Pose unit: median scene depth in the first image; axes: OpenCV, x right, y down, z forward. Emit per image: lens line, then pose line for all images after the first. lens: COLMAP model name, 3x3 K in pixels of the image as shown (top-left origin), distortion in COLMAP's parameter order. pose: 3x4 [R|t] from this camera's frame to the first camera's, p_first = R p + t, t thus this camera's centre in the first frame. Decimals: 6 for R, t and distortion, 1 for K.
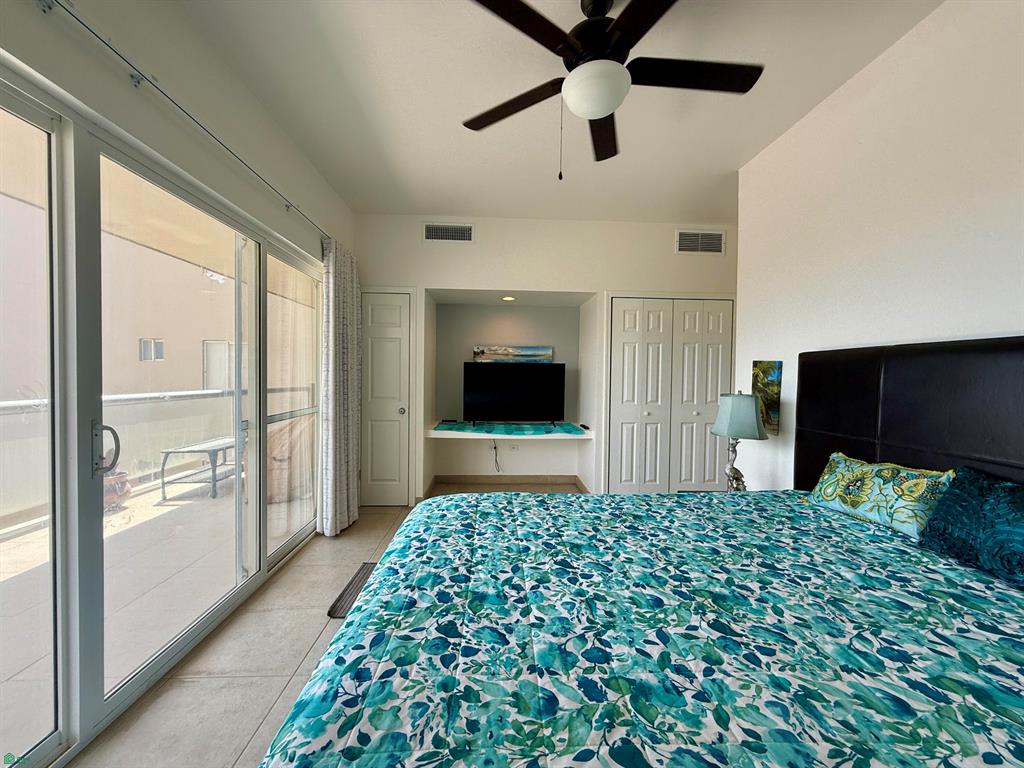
lens RADIAL K [[410.3, 0, 512.0], [0, 410.3, 385.4], [0, 0, 1]] dist [-0.000264, 0.000823]
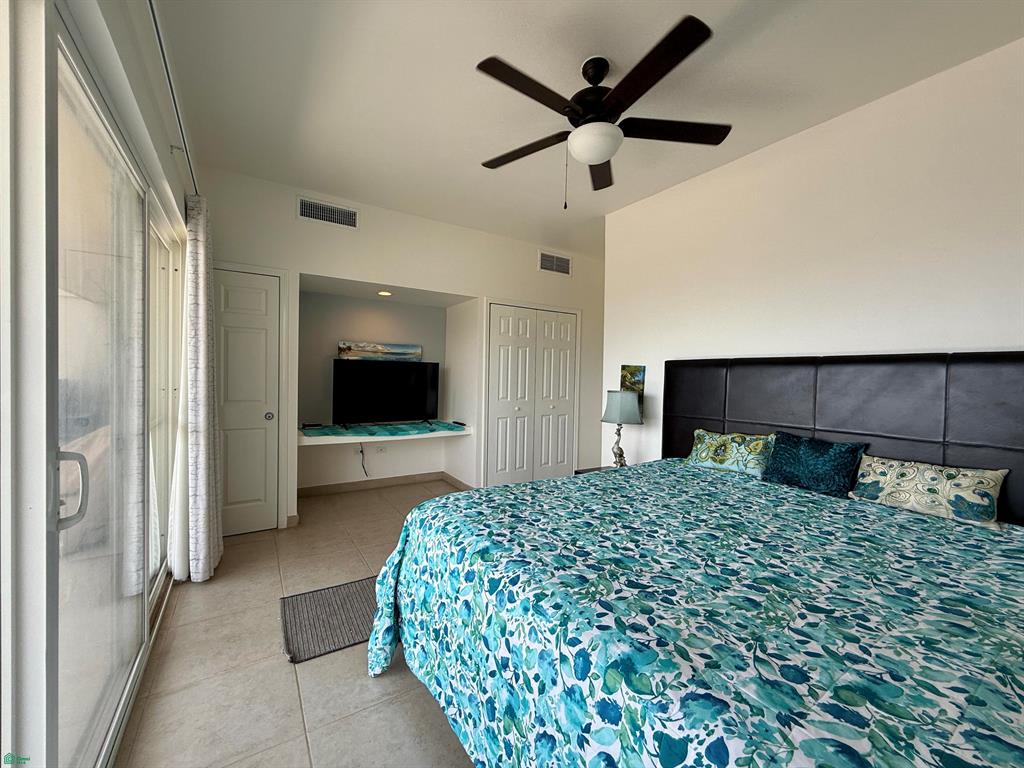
lens RADIAL K [[410.3, 0, 513.0], [0, 410.3, 385.4], [0, 0, 1]] dist [-0.000264, 0.000823]
pose [[0.864732, -0.008010, 0.502170, -0.574996], [0.004697, 0.999958, 0.007863, -0.010215], [-0.502212, -0.004441, 0.864733, 0.061998]]
